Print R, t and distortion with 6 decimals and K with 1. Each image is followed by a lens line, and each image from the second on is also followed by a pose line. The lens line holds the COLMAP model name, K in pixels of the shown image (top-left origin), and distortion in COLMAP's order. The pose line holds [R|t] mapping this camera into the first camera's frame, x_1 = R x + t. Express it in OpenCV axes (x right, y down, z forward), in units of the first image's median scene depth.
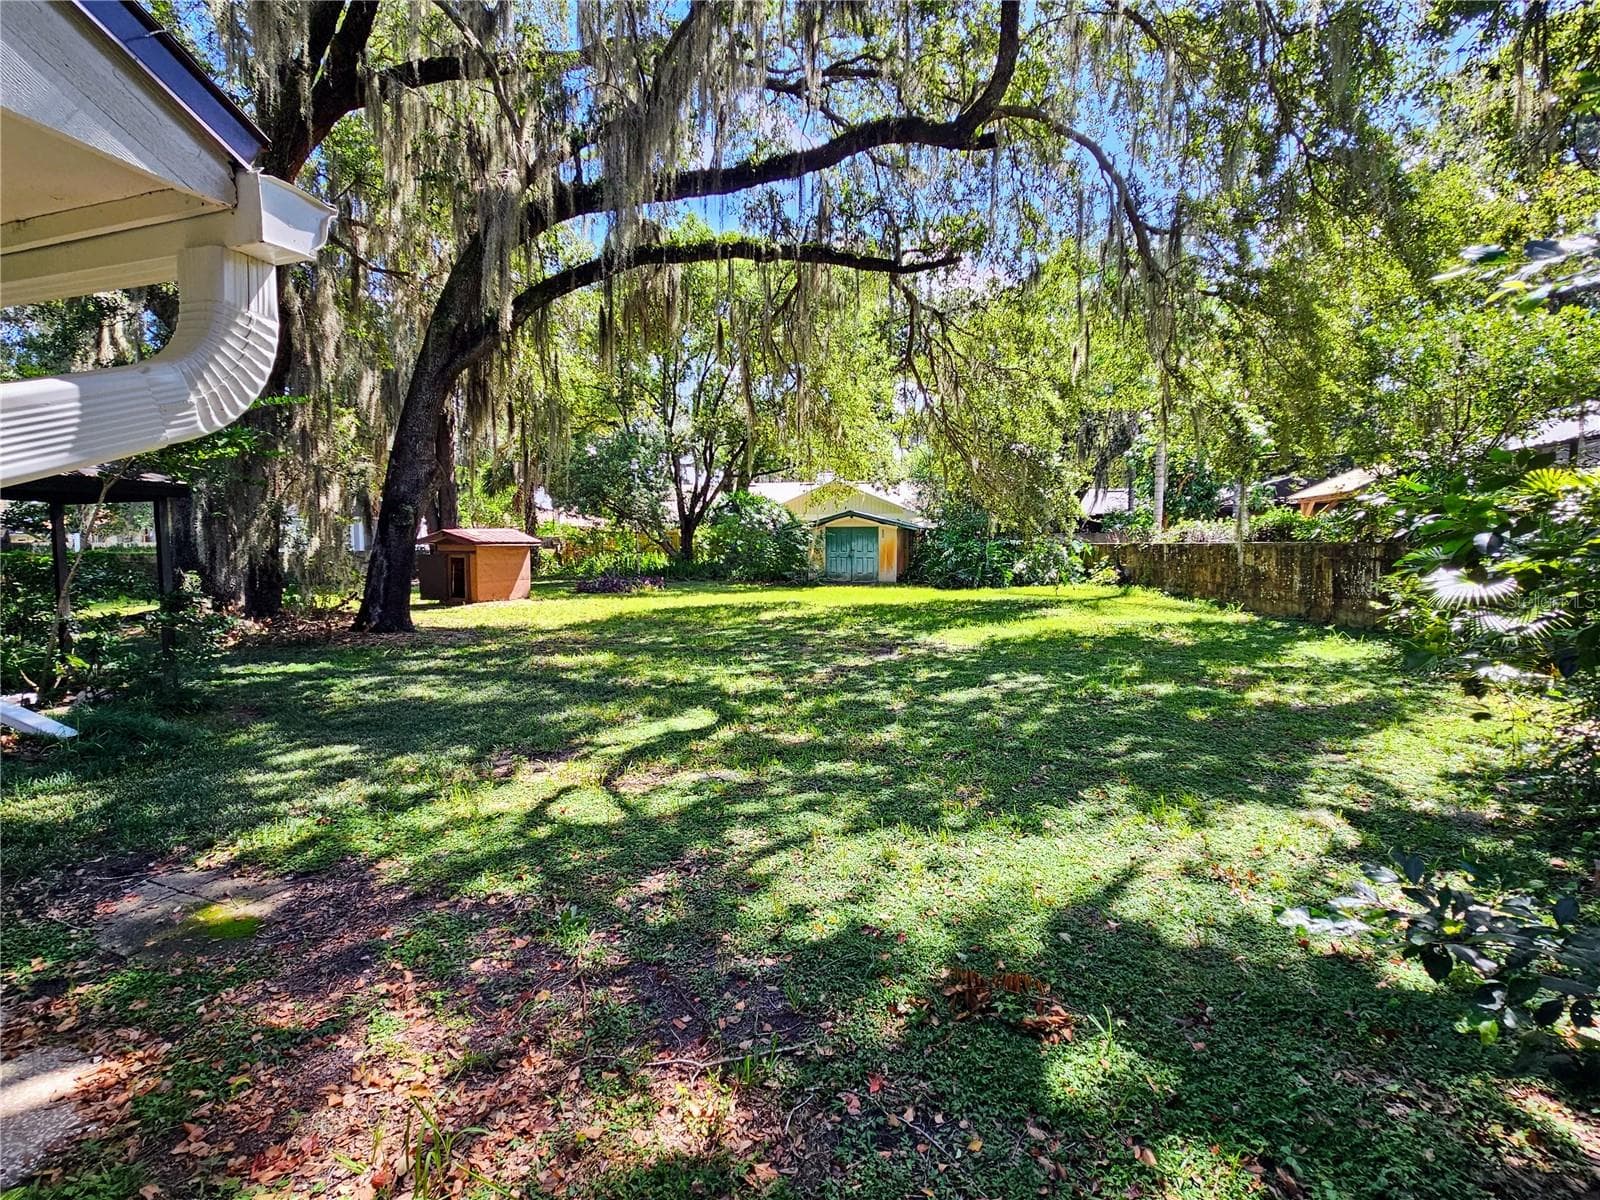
lens RADIAL K [[751.1, 0, 800.0], [0, 751.1, 600.0], [0, 0, 1]] dist [0.000349, 0.000357]
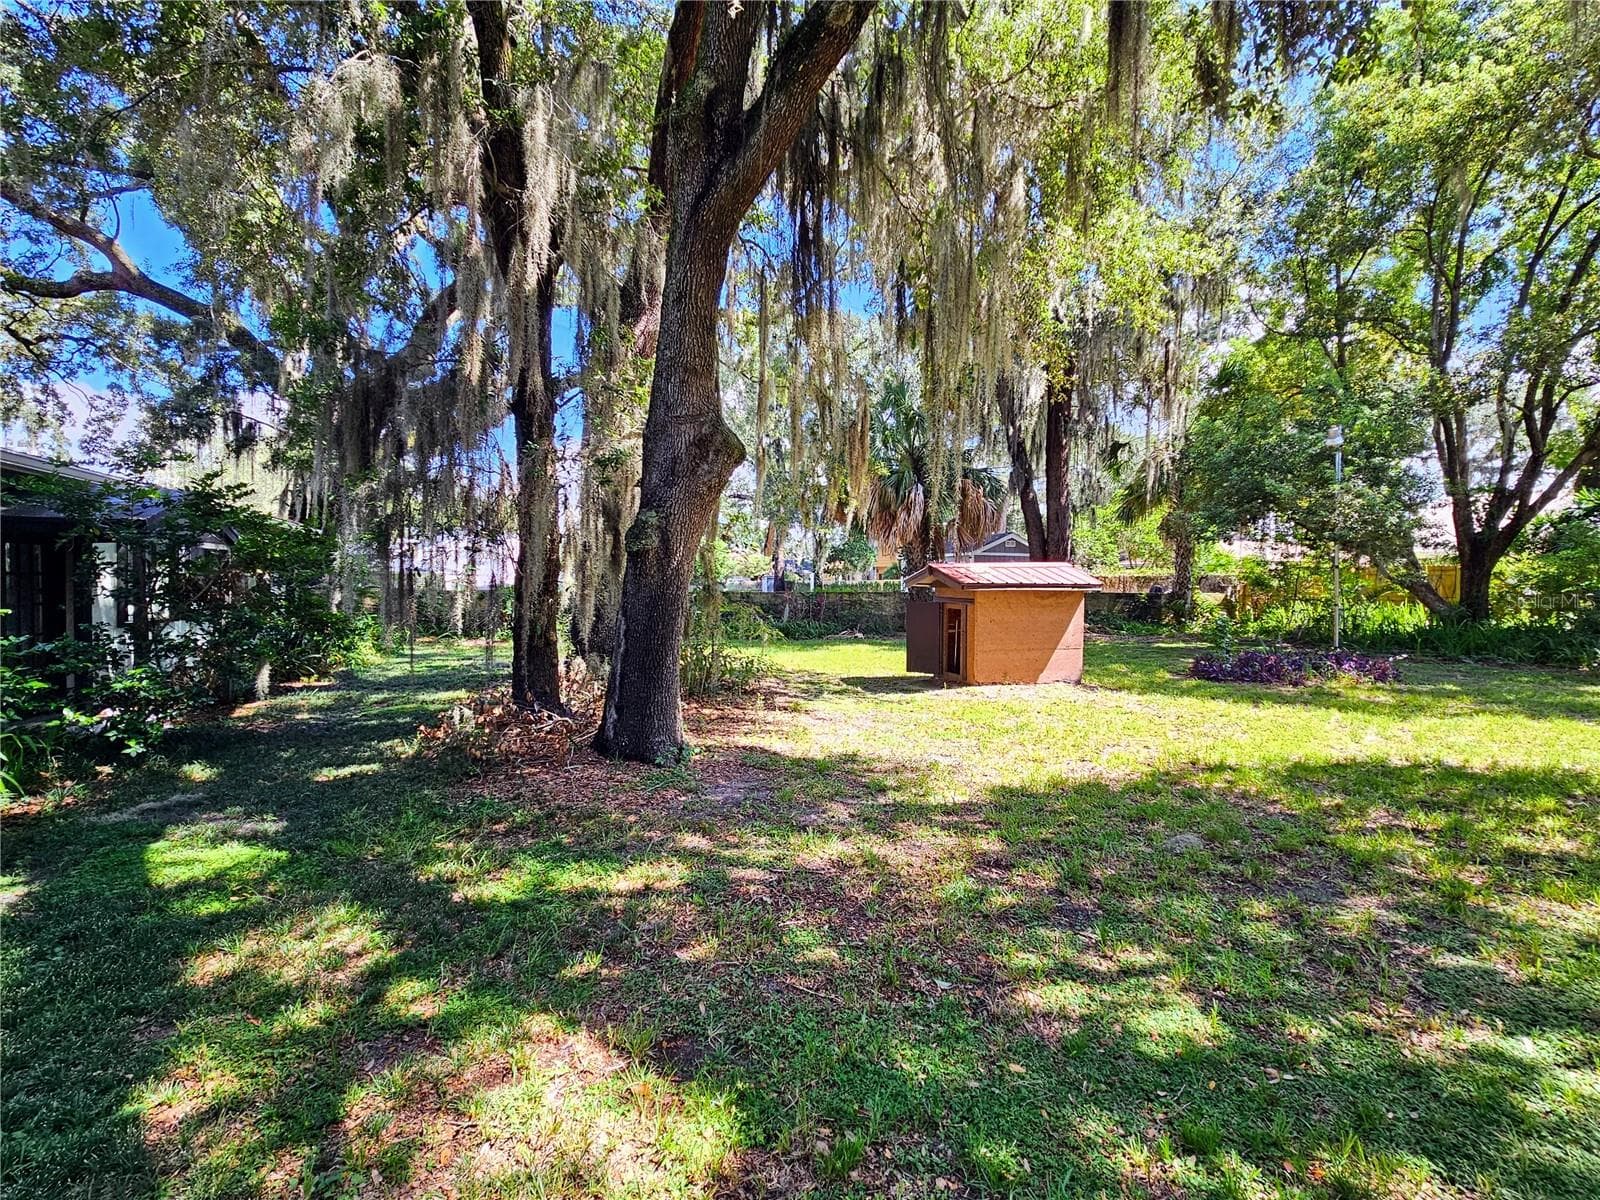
lens RADIAL K [[751.1, 0, 800.0], [0, 751.1, 600.0], [0, 0, 1]] dist [0.000349, 0.000357]
pose [[0.634450, 0.023405, -0.772610, -0.043581], [-0.067844, 0.997370, -0.025499, -0.020966], [0.769981, 0.068595, 0.634369, 0.304247]]
